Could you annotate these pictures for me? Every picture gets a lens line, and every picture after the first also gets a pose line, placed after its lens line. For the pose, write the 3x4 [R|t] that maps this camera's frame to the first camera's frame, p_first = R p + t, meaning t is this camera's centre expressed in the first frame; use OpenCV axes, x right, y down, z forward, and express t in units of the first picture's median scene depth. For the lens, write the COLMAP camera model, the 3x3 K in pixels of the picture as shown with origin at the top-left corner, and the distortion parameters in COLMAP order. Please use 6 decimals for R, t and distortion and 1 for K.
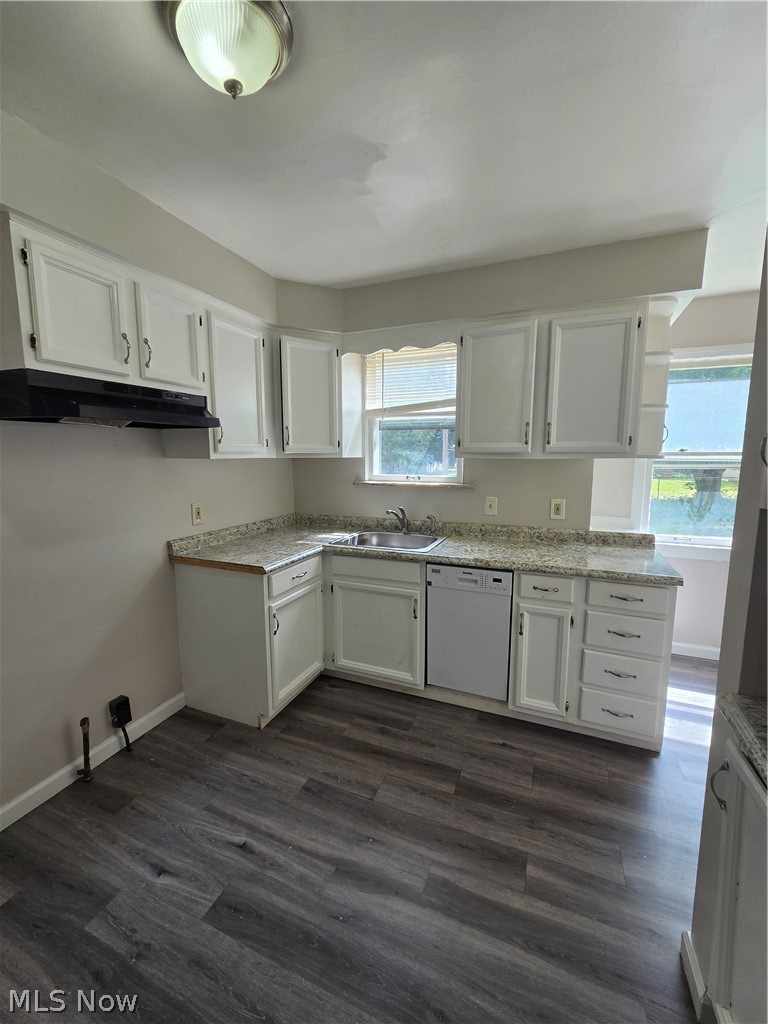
lens RADIAL K [[417.7, 0, 384.2], [0, 417.7, 509.6], [0, 0, 1]] dist [-0.010264, 0.000523]
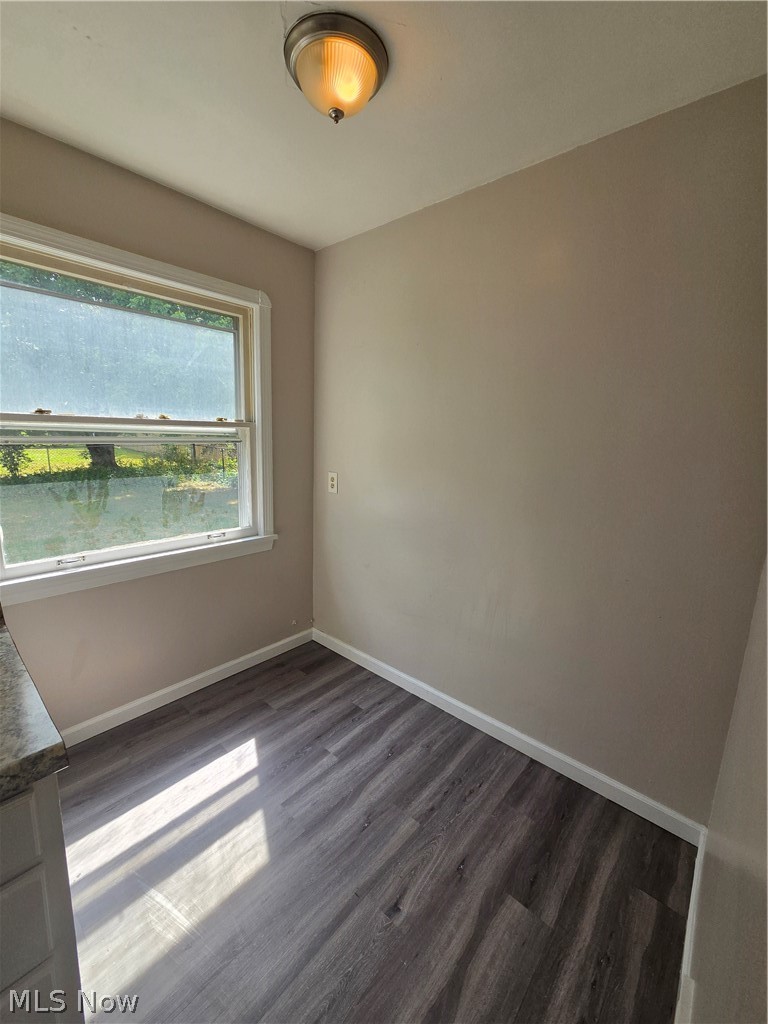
lens RADIAL K [[417.7, 0, 383.0], [0, 417.7, 509.1], [0, 0, 1]] dist [-0.010264, 0.000523]
pose [[0.312910, -0.157874, 0.936570, 0.295985], [0.089603, 0.986597, 0.136371, -0.044889], [-0.945547, 0.041248, 0.322862, 0.364260]]
